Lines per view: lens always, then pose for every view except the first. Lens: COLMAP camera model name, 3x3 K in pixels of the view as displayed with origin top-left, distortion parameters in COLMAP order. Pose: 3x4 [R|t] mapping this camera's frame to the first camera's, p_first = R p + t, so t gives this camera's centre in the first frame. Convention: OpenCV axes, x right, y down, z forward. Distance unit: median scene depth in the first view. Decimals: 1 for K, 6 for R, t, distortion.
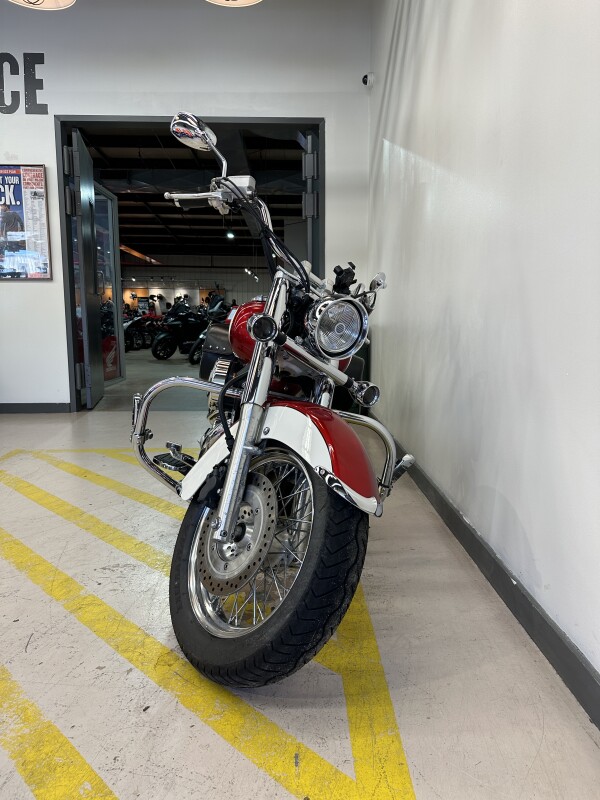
lens RADIAL K [[573.5, 0, 304.5], [0, 573.5, 399.7], [0, 0, 1]] dist [-0.004087, -0.007245]
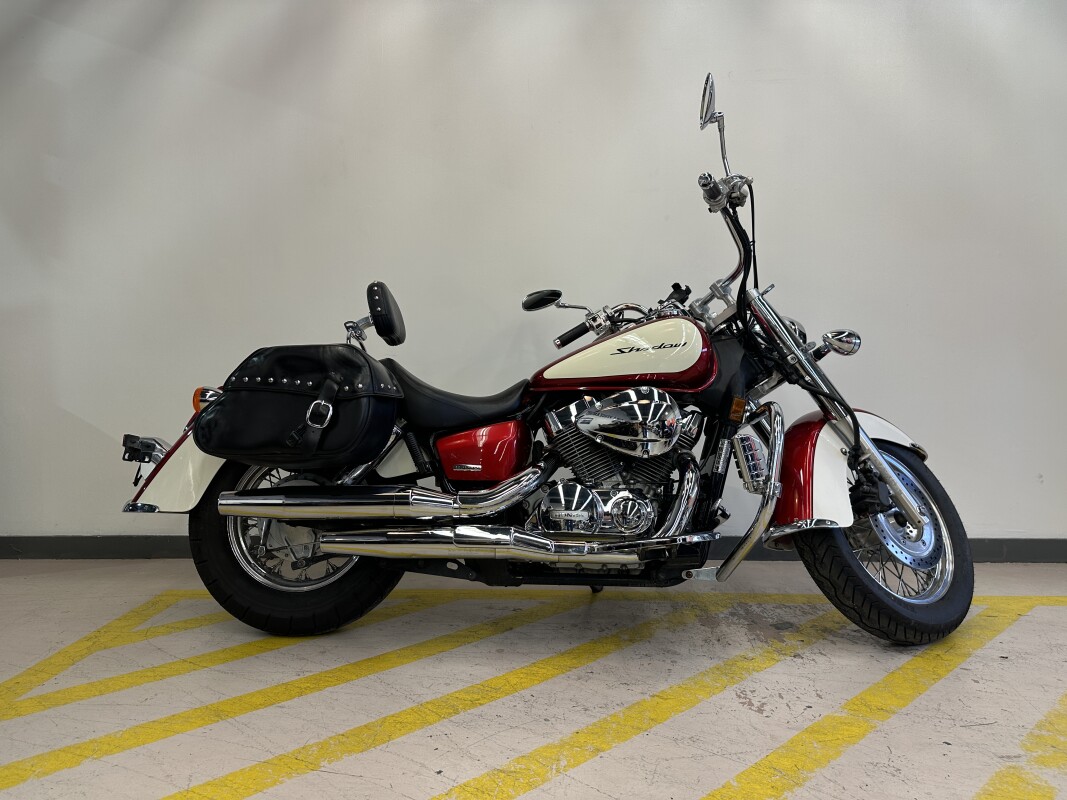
lens RADIAL K [[764.9, 0, 536.0], [0, 764.9, 404.8], [0, 0, 1]] dist [-0.004087, -0.007245]
pose [[0.051060, -0.050121, 0.997437, -1.209977], [0.149921, 0.987807, 0.041962, -0.119808], [-0.987379, 0.147394, 0.057952, 1.156660]]
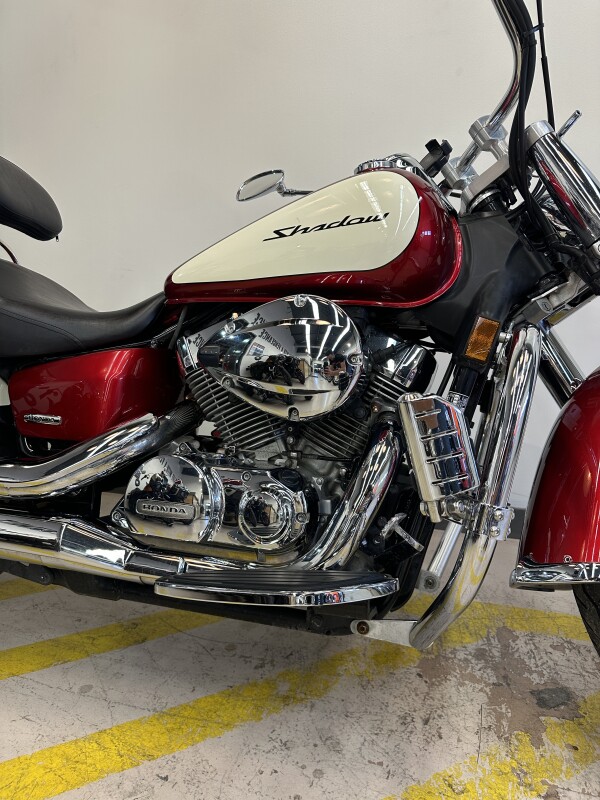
lens RADIAL K [[573.5, 0, 311.7], [0, 573.5, 403.4], [0, 0, 1]] dist [-0.004087, -0.007245]
pose [[0.291204, -0.160258, 0.943142, -0.582126], [0.133491, 0.983031, 0.125819, -0.049666], [-0.947302, 0.089262, 0.307655, 0.930793]]
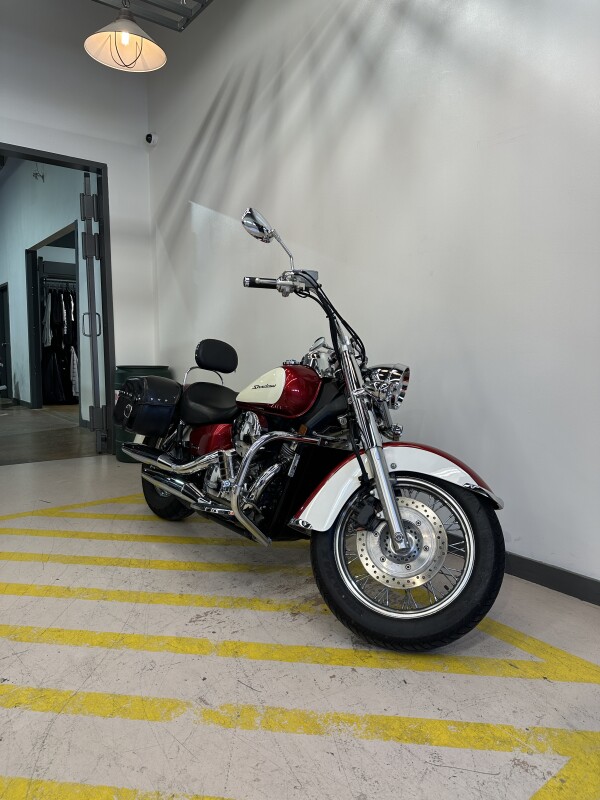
lens RADIAL K [[573.5, 0, 300.1], [0, 573.5, 402.4], [0, 0, 1]] dist [-0.004087, -0.007245]
pose [[0.795285, -0.057802, 0.603474, -0.806186], [0.082460, 0.996507, -0.013222, -0.073724], [-0.600602, 0.060278, 0.797273, 0.026039]]
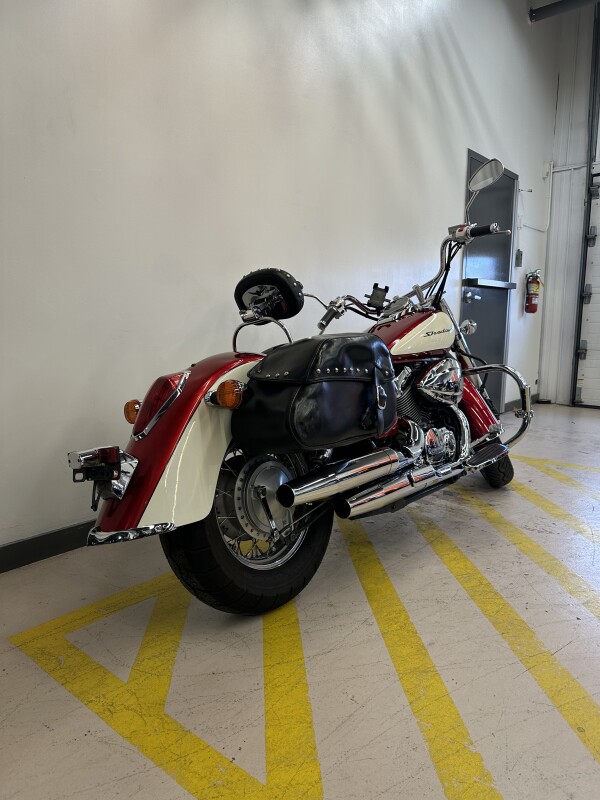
lens RADIAL K [[573.5, 0, 297.6], [0, 573.5, 397.3], [0, 0, 1]] dist [-0.004087, -0.007245]
pose [[-0.749835, -0.089344, 0.655565, -0.715584], [0.094964, 0.966048, 0.240278, -0.316538], [-0.654775, 0.242424, -0.715892, 2.146816]]
